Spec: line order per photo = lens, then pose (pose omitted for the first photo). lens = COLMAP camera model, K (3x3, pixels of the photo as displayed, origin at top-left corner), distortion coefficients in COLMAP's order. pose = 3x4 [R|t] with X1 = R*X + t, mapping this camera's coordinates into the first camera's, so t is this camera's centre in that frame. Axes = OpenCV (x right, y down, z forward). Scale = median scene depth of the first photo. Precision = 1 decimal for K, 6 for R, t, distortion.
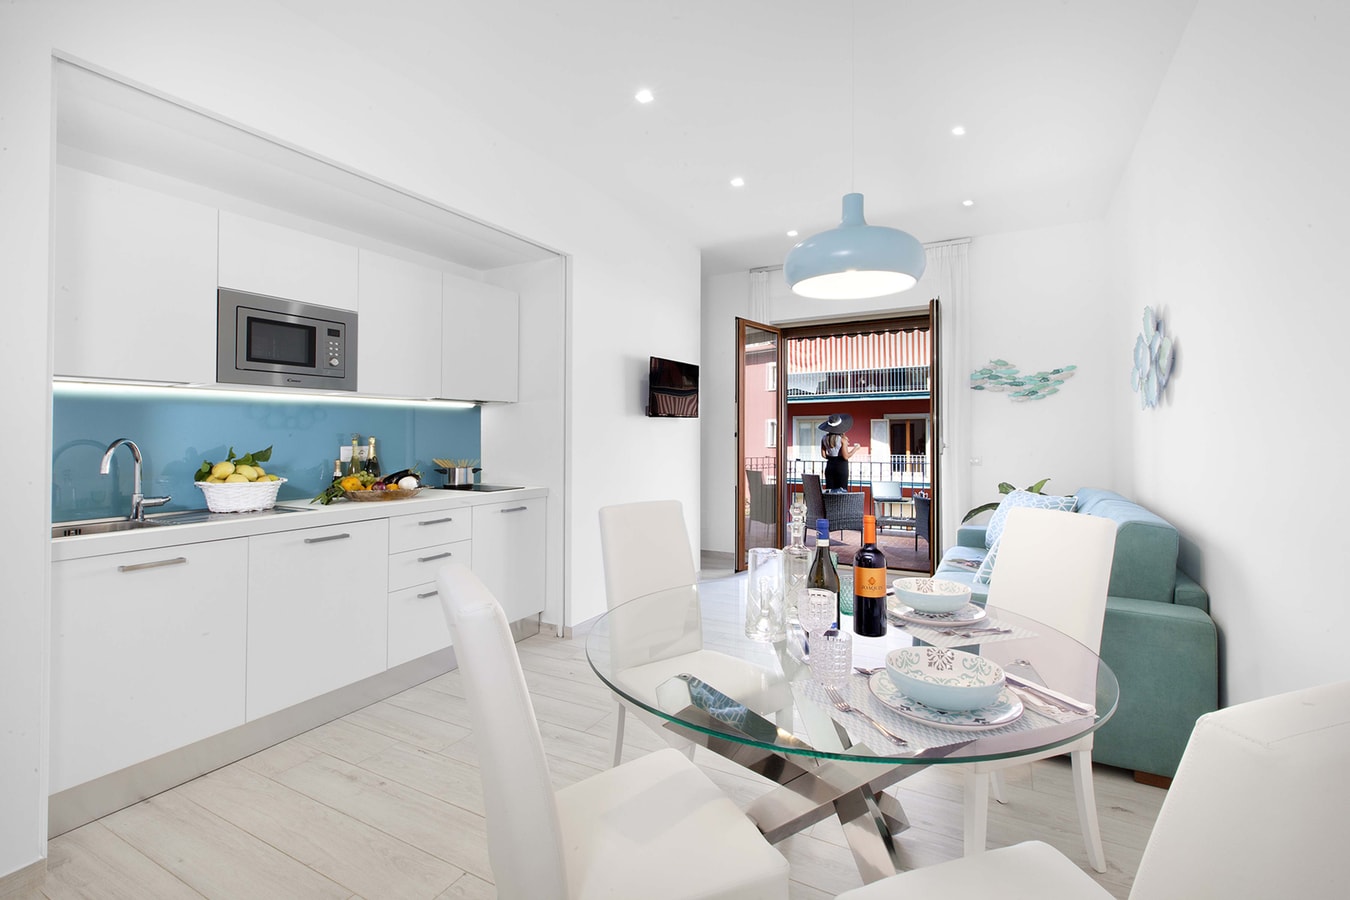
lens RADIAL K [[611.9, 0, 675.8], [0, 611.9, 445.2], [0, 0, 1]] dist [0.002783, 0.000119]
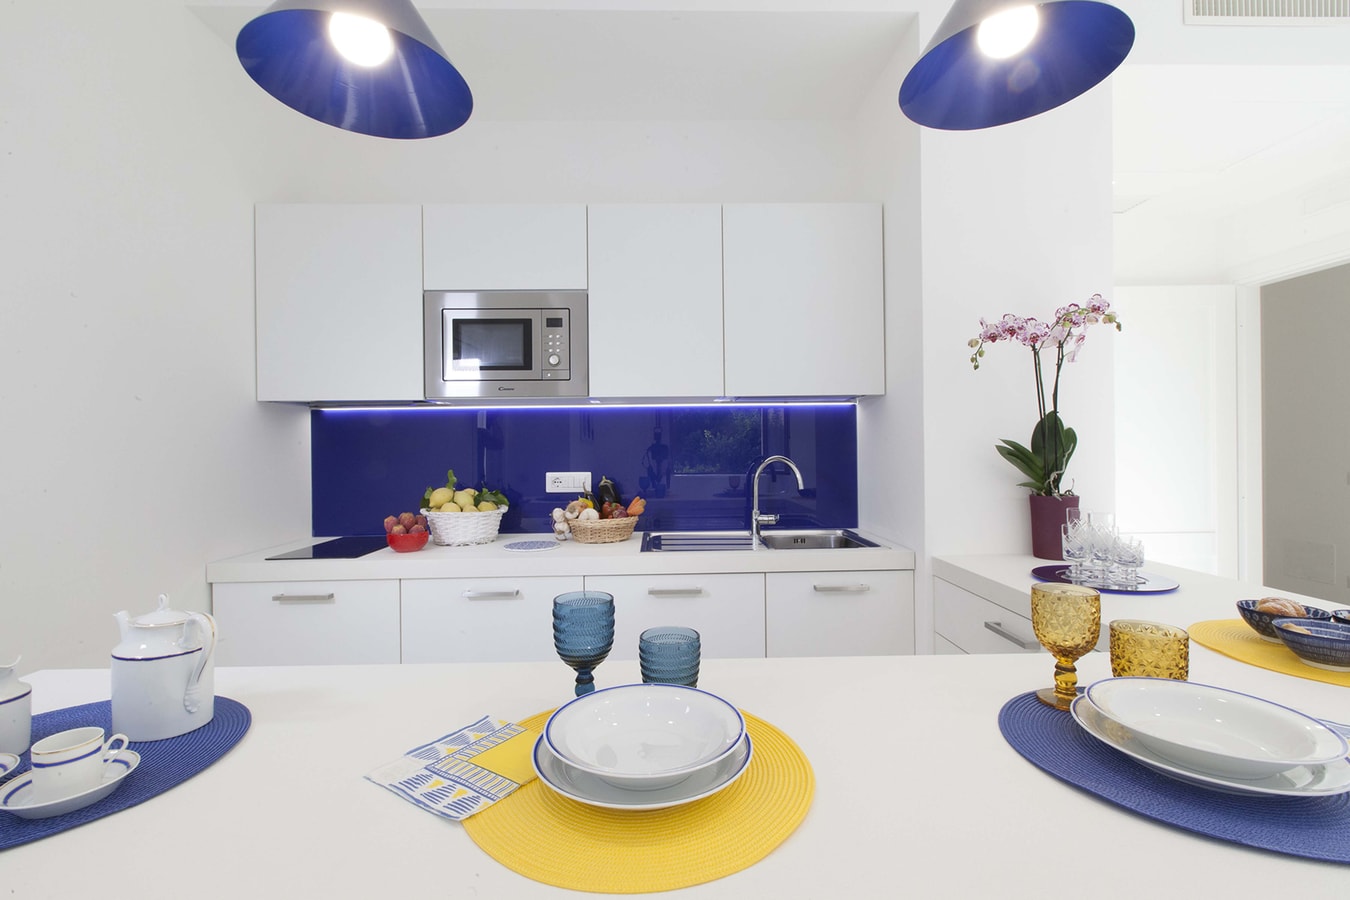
lens RADIAL K [[611.9, 0, 677.6], [0, 611.9, 452.4], [0, 0, 1]] dist [0.002783, 0.000119]
pose [[0.505196, 0.001123, -0.863004, 0.186946], [-0.000295, 0.999999, 0.001129, -0.022181], [0.863005, -0.000316, 0.505196, 0.769994]]
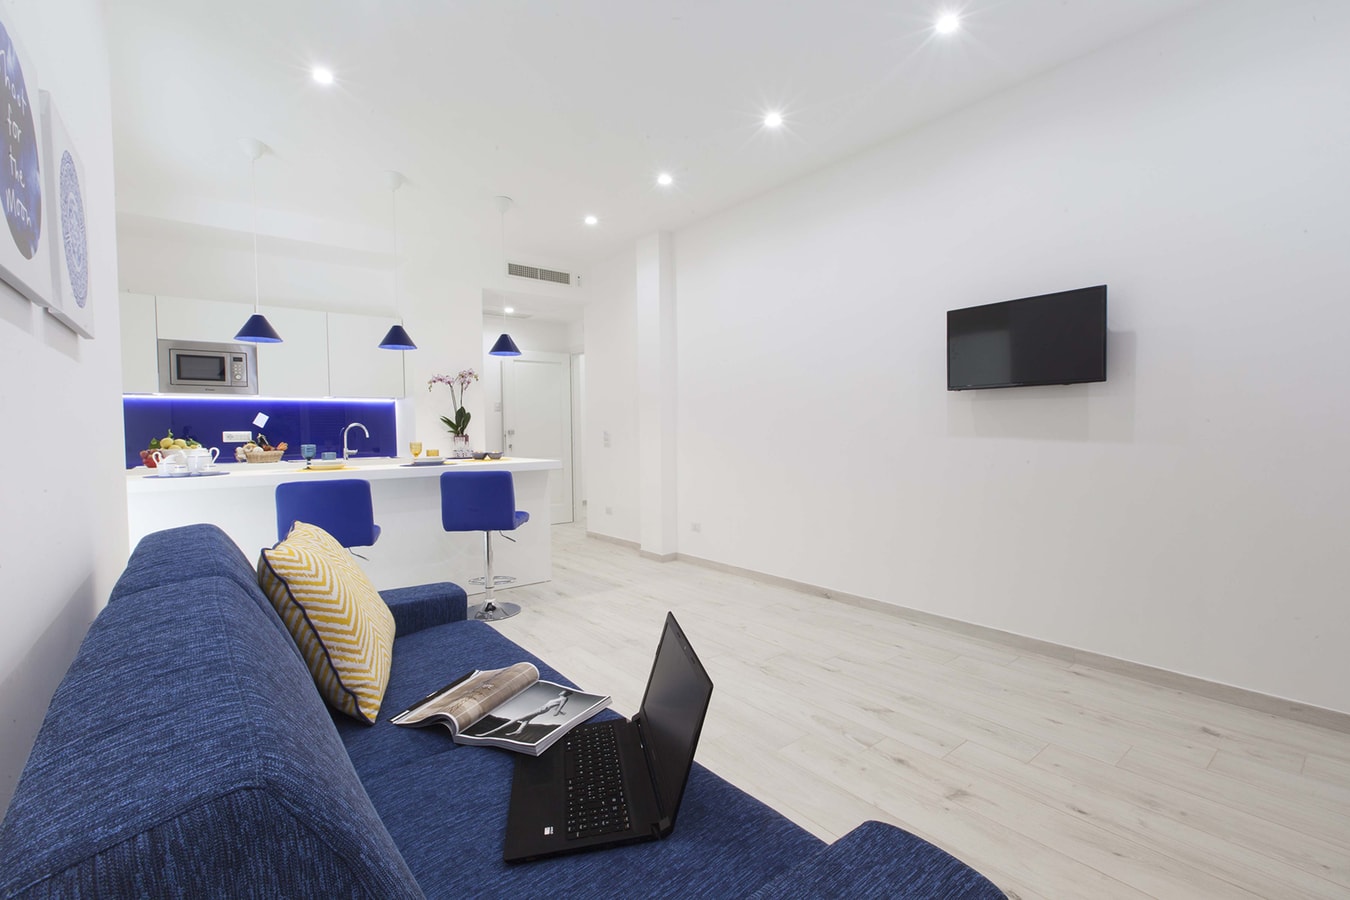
lens RADIAL K [[611.9, 0, 683.9], [0, 611.9, 455.8], [0, 0, 1]] dist [0.002783, 0.000119]
pose [[0.927226, -0.000765, -0.374500, 1.202793], [0.012311, 0.999520, 0.028441, 0.044569], [0.374299, -0.030982, 0.926790, -0.085119]]
